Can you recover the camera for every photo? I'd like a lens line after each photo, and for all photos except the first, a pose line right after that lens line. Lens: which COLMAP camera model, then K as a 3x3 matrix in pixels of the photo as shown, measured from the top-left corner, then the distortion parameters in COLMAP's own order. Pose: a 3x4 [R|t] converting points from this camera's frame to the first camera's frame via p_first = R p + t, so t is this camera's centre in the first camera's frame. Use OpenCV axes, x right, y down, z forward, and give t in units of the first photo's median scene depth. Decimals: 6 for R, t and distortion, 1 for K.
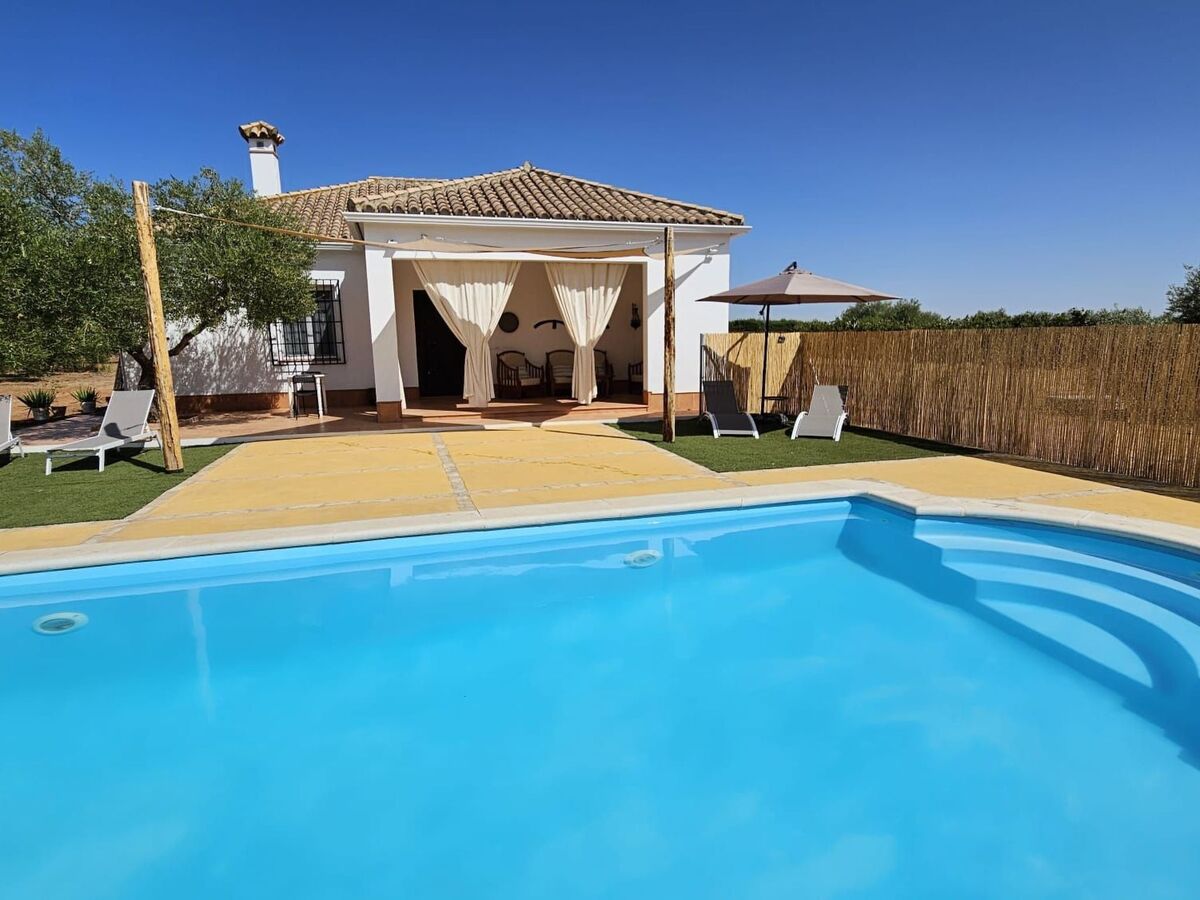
lens RADIAL K [[660.3, 0, 598.4], [0, 660.3, 457.1], [0, 0, 1]] dist [0.001794, -0.000332]
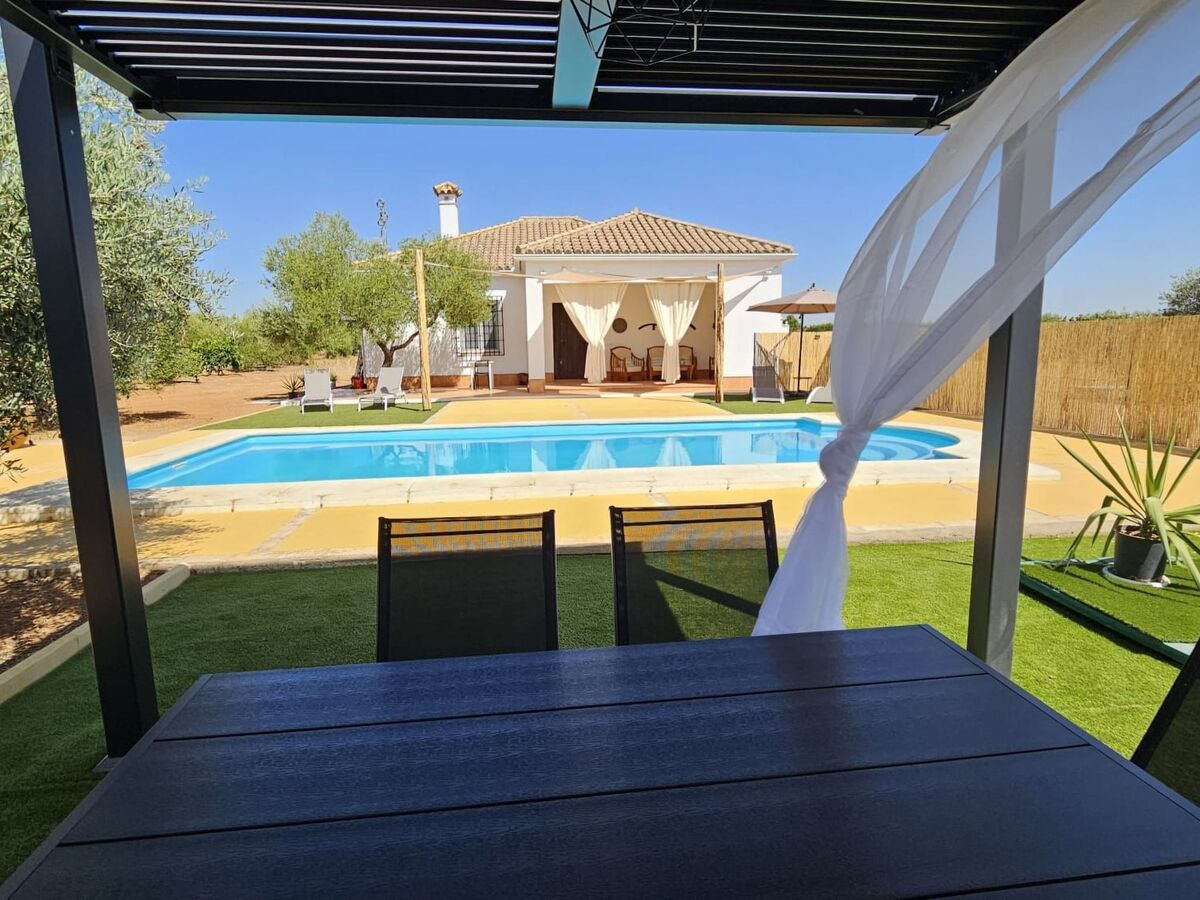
lens RADIAL K [[660.3, 0, 598.4], [0, 660.3, 457.1], [0, 0, 1]] dist [0.001794, -0.000332]
pose [[0.984771, 0.028403, -0.171522, 0.073104], [-0.029324, 0.999566, -0.002837, 0.084914], [0.171367, 0.007824, 0.985176, -0.407884]]
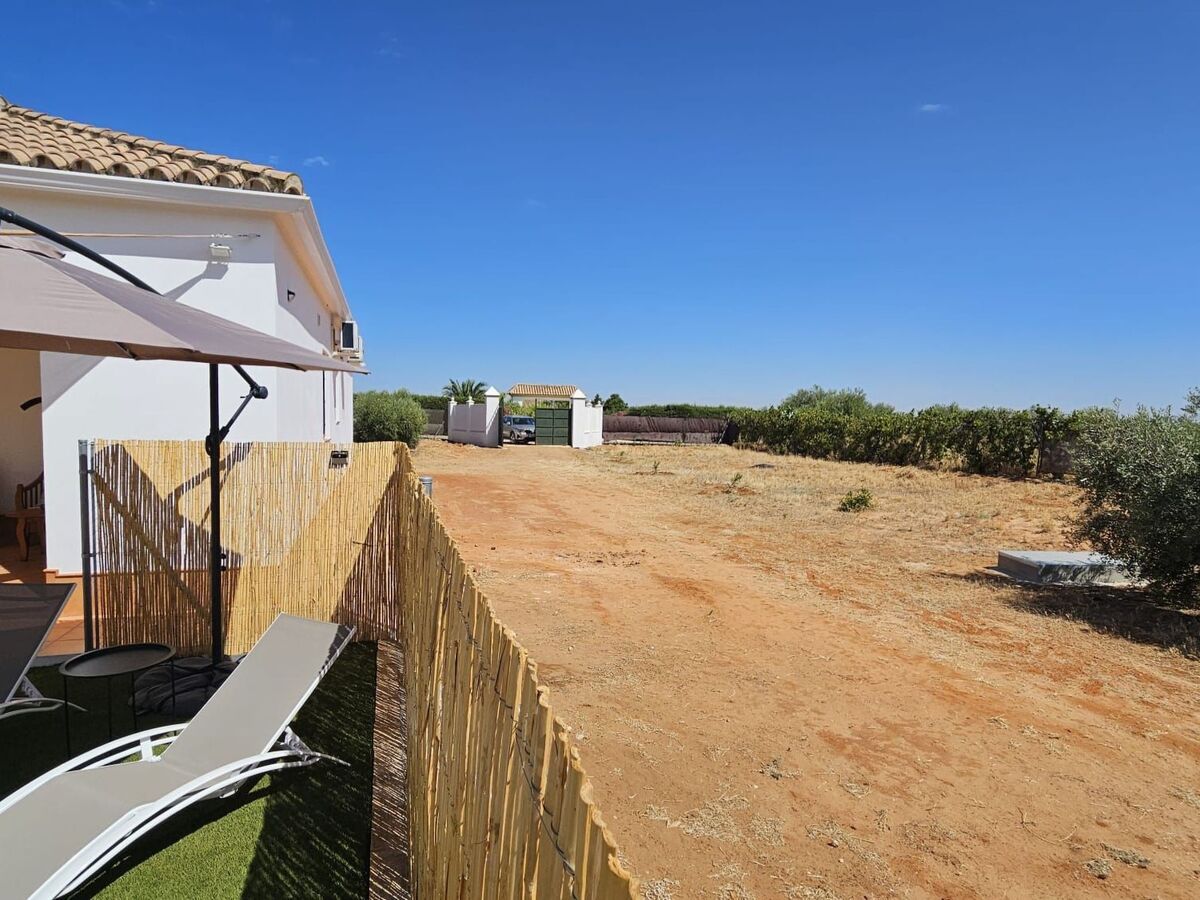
lens RADIAL K [[660.3, 0, 598.4], [0, 660.3, 457.1], [0, 0, 1]] dist [0.001794, -0.000332]
pose [[0.999070, 0.030157, 0.030822, 0.417086], [-0.026272, 0.992487, -0.119496, -0.133131], [-0.034194, 0.118575, 0.992356, 0.584774]]
